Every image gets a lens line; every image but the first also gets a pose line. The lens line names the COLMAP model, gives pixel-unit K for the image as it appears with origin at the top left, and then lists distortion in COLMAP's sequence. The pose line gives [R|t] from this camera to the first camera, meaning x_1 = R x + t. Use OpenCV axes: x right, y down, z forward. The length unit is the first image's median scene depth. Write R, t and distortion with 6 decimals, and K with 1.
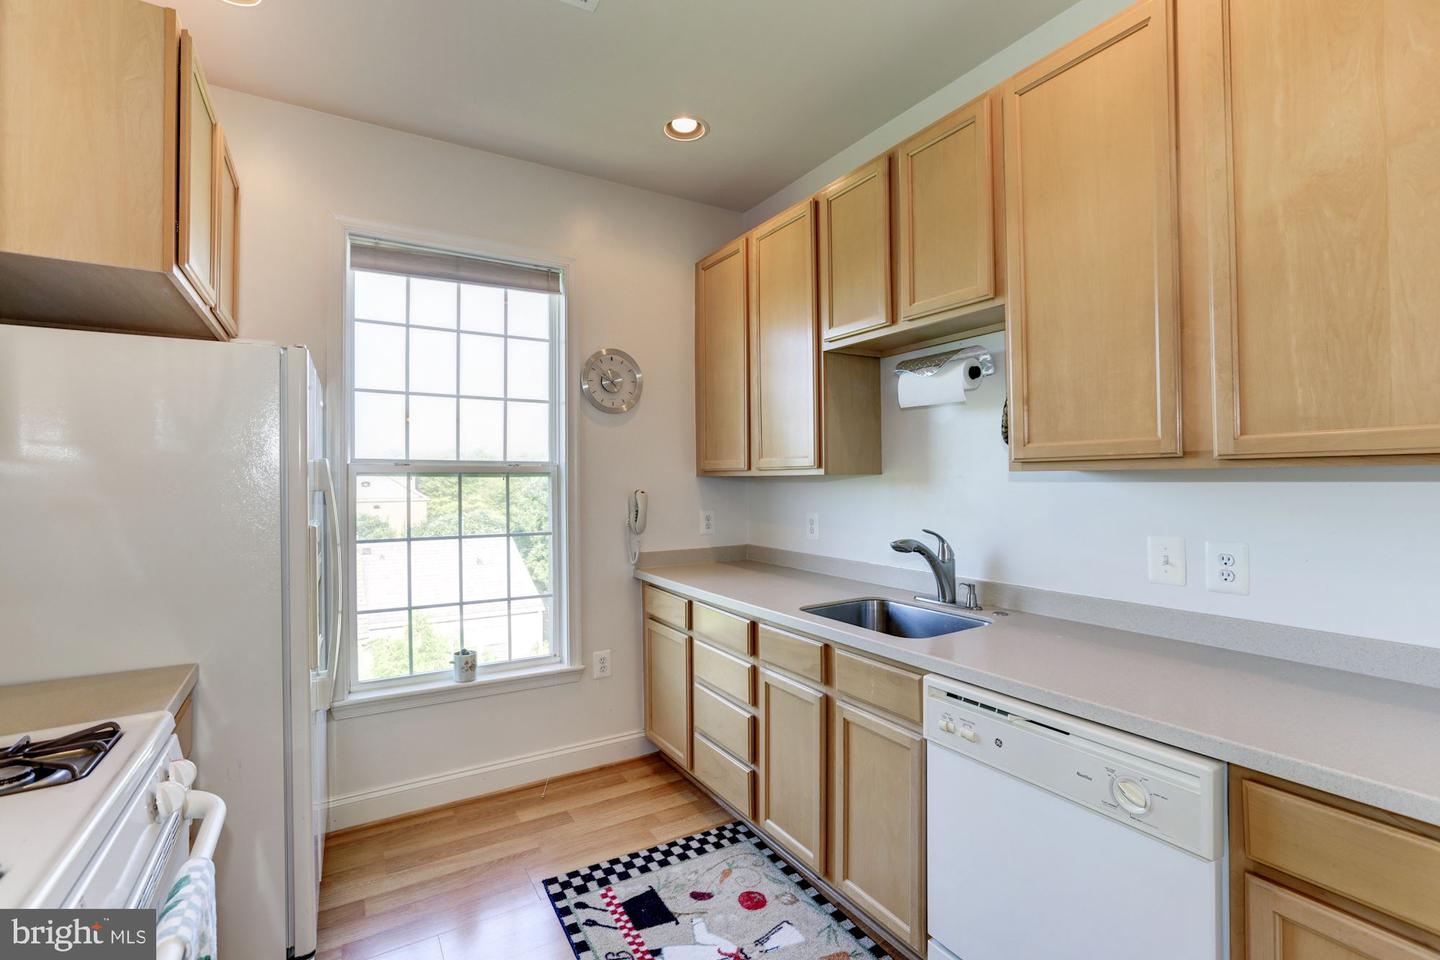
lens RADIAL K [[660.7, 0, 722.1], [0, 660.7, 476.7], [0, 0, 1]] dist [-0.031001, 0.031672]
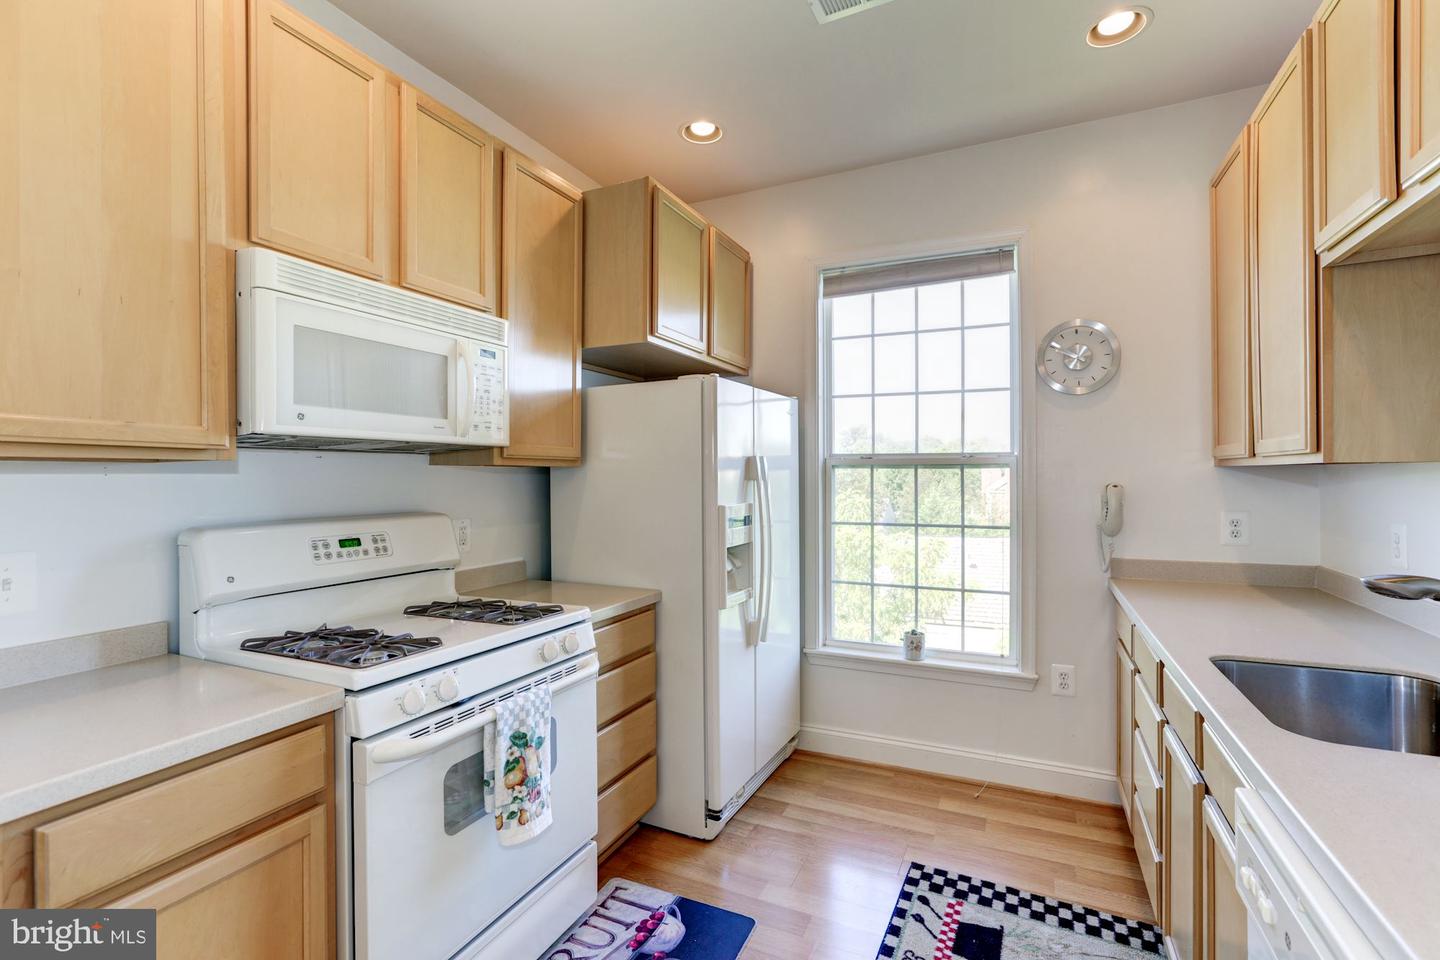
lens RADIAL K [[660.7, 0, 722.1], [0, 660.7, 476.7], [0, 0, 1]] dist [-0.031001, 0.031672]
pose [[0.552246, 0.005294, -0.833665, 0.344622], [0.003897, 0.999953, 0.008932, 0.002714], [0.833672, -0.008182, 0.552199, 0.159366]]
